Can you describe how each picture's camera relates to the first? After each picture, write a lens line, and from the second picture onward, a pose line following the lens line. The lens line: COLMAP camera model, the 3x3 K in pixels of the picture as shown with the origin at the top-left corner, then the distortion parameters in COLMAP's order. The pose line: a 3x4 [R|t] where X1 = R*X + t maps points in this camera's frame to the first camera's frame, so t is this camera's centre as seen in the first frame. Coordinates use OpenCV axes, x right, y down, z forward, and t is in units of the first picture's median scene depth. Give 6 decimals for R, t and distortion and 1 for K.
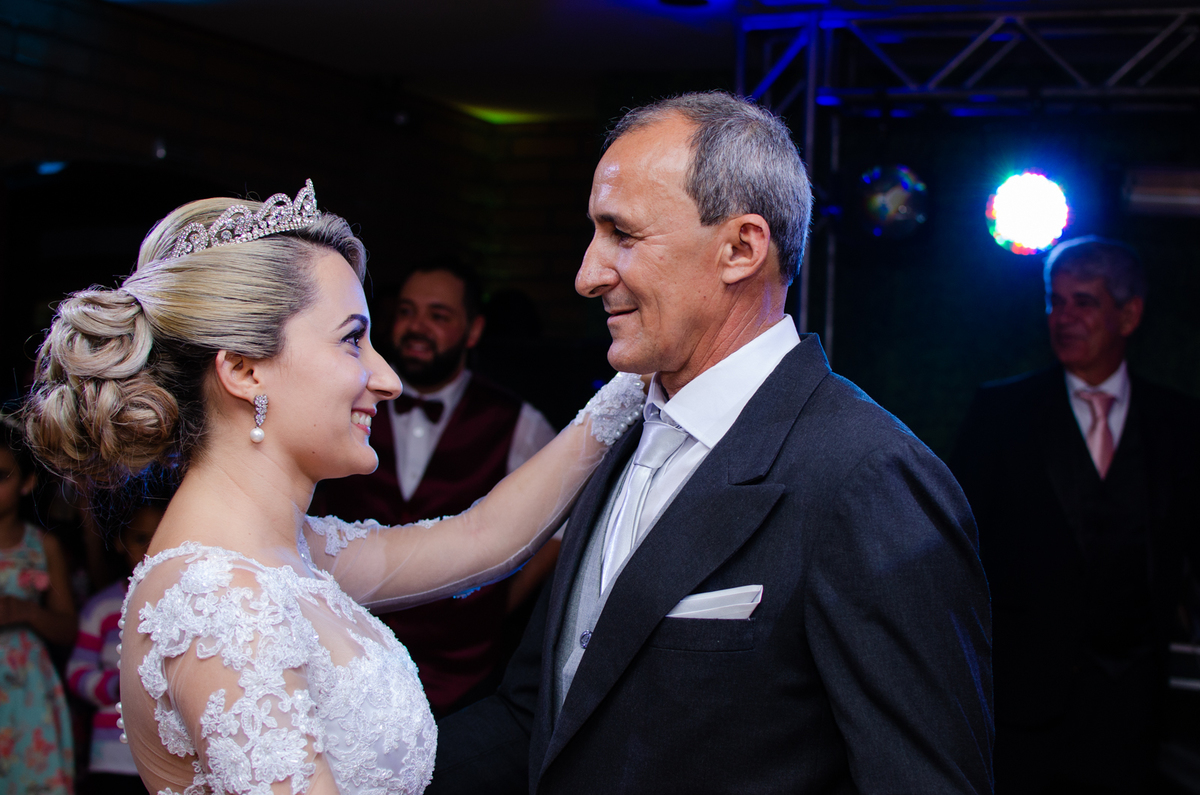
lens RADIAL K [[1811.7, 0, 600.0], [0, 1811.7, 397.5], [0, 0, 1]] dist [-0.371474, 0.006389]
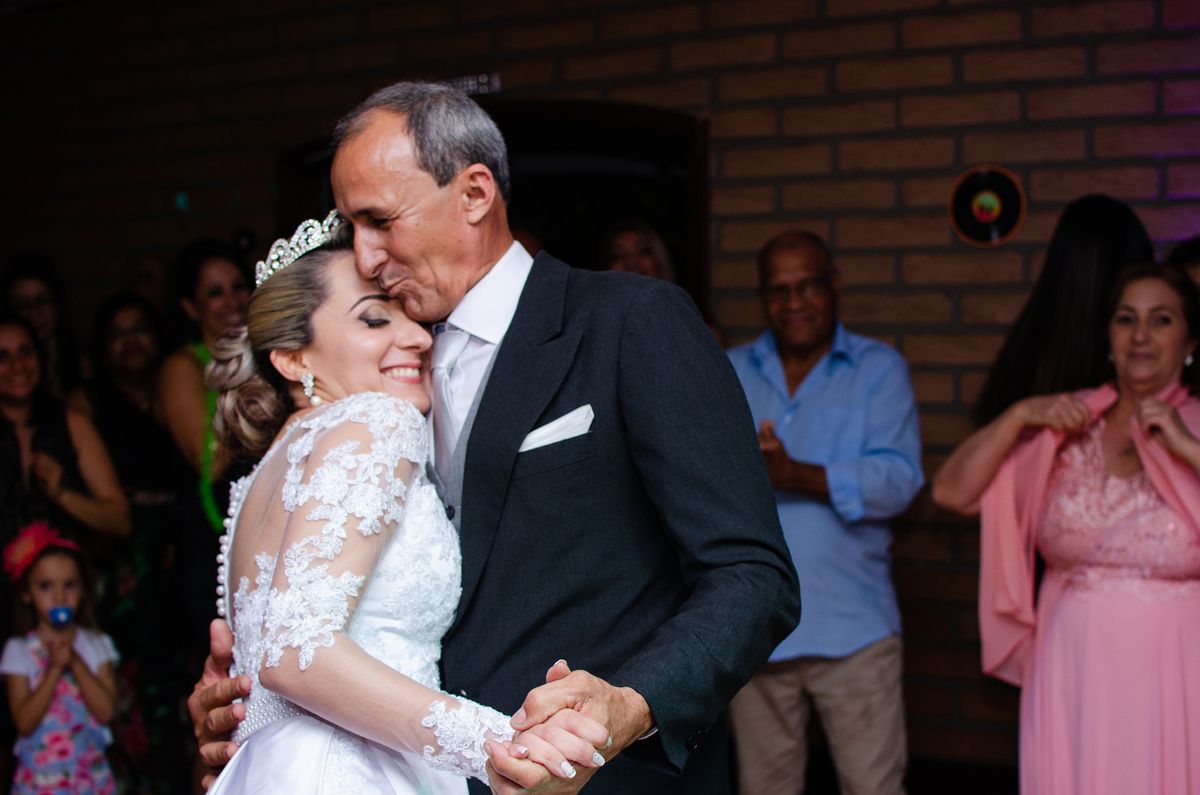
lens RADIAL K [[1791.6, 0, 600.0], [0, 1791.6, 397.5], [0, 0, 1]] dist [0.224608, 0.003923]
pose [[0.913047, -0.389960, 0.119481, -0.052230], [0.386660, 0.920832, 0.050628, 0.022633], [-0.129765, -0.000027, 0.991545, -0.303536]]
